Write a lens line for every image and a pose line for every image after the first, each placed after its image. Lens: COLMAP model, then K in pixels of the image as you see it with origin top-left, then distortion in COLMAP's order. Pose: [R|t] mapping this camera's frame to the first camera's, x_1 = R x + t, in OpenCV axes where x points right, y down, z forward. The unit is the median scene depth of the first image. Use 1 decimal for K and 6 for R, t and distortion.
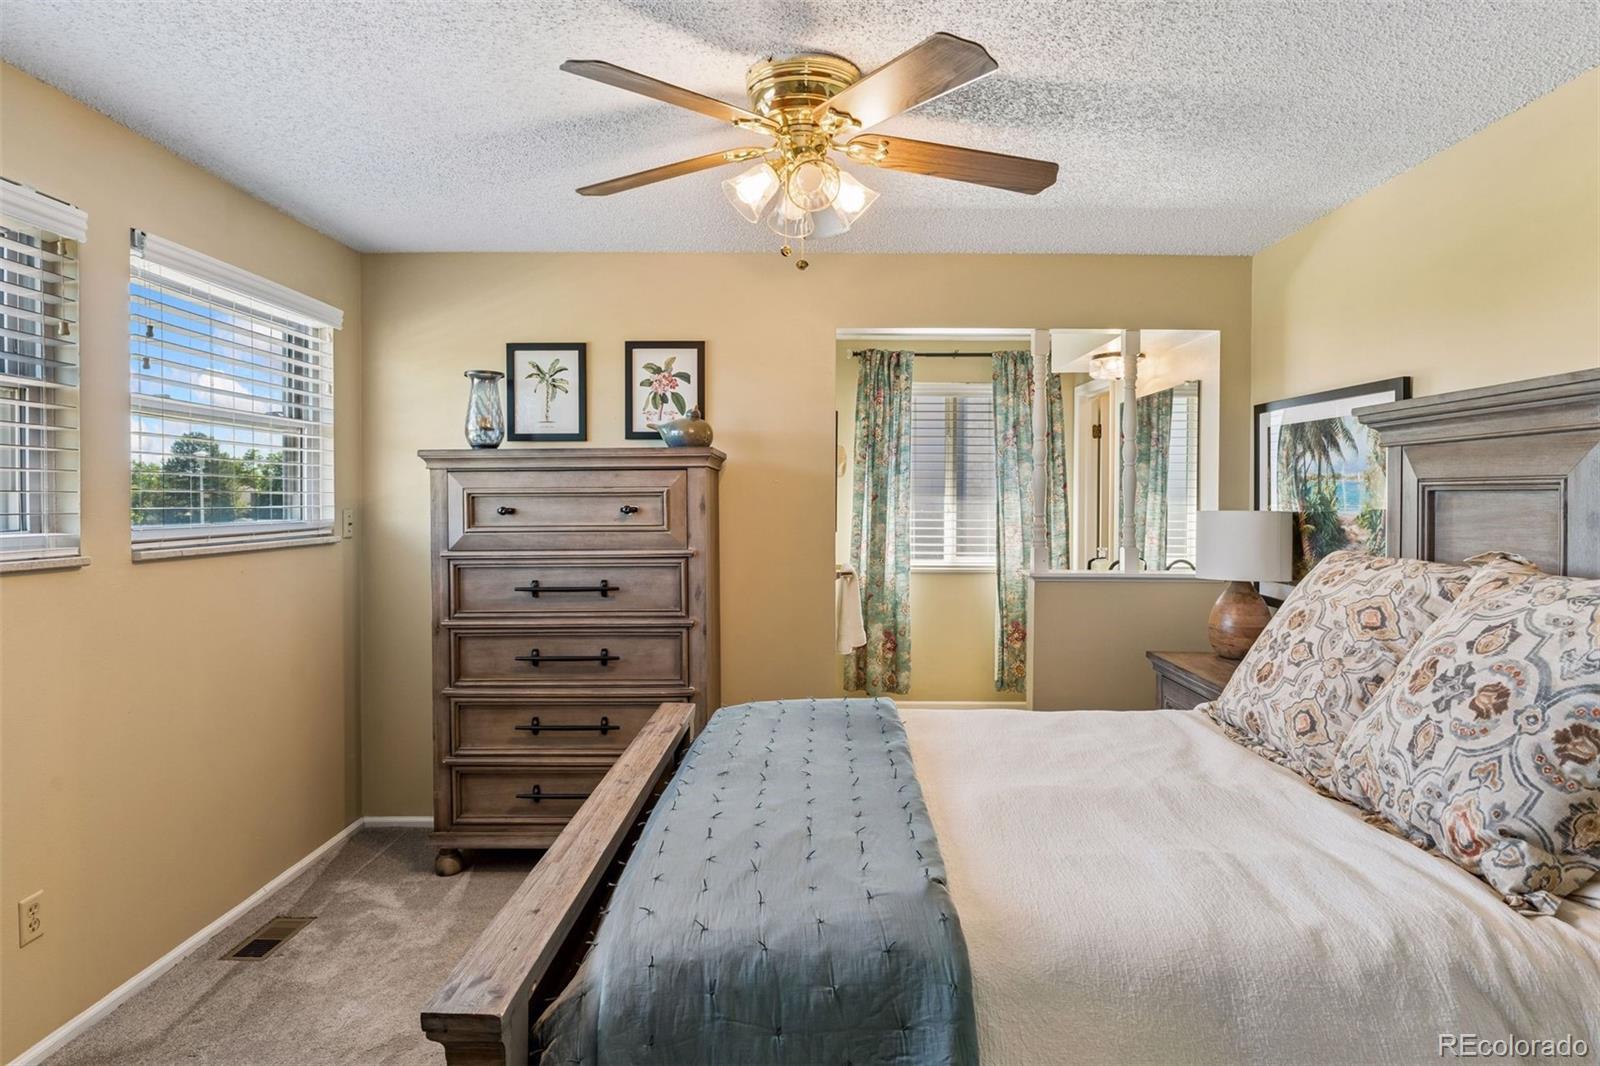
lens RADIAL K [[933.7, 0, 799.5], [0, 933.7, 518.0], [0, 0, 1]] dist [-0.005101, 0.000622]
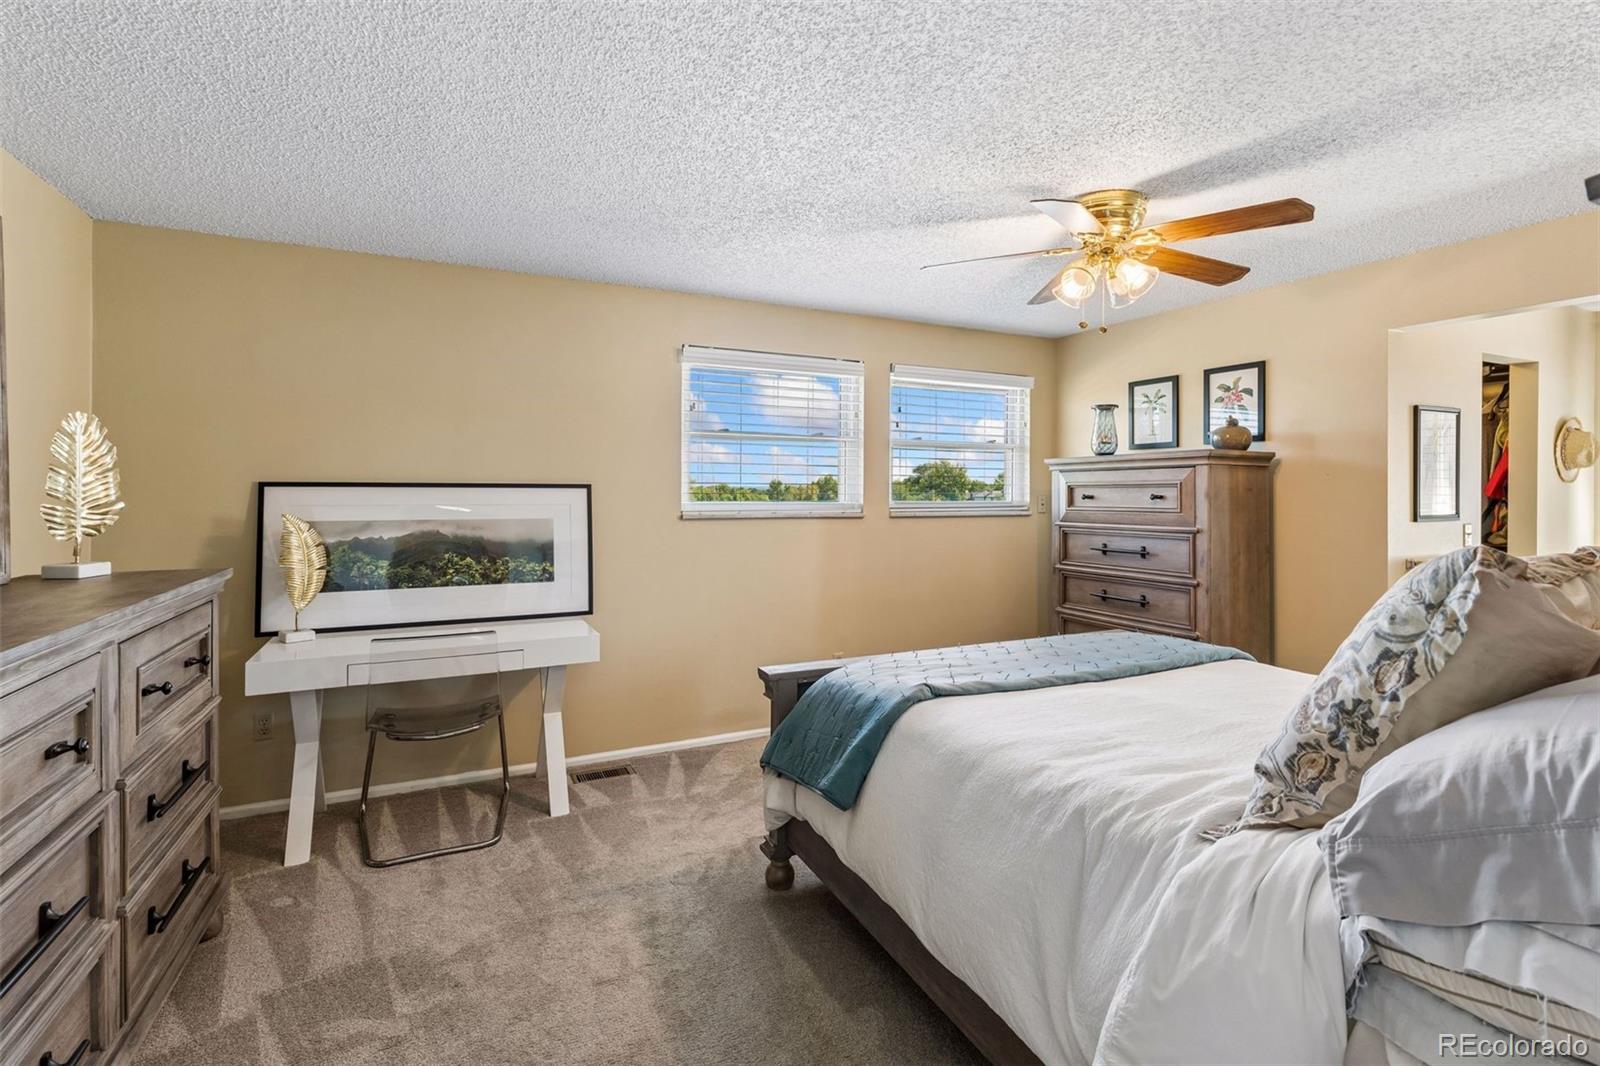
lens RADIAL K [[742.0, 0, 812.6], [0, 742.0, 492.7], [0, 0, 1]] dist [-0.000747, 0.000008]
pose [[0.462414, 0.004084, -0.886655, 0.531578], [-0.023557, 0.999693, -0.007681, 0.005443], [0.886351, 0.024439, 0.462369, 0.033587]]
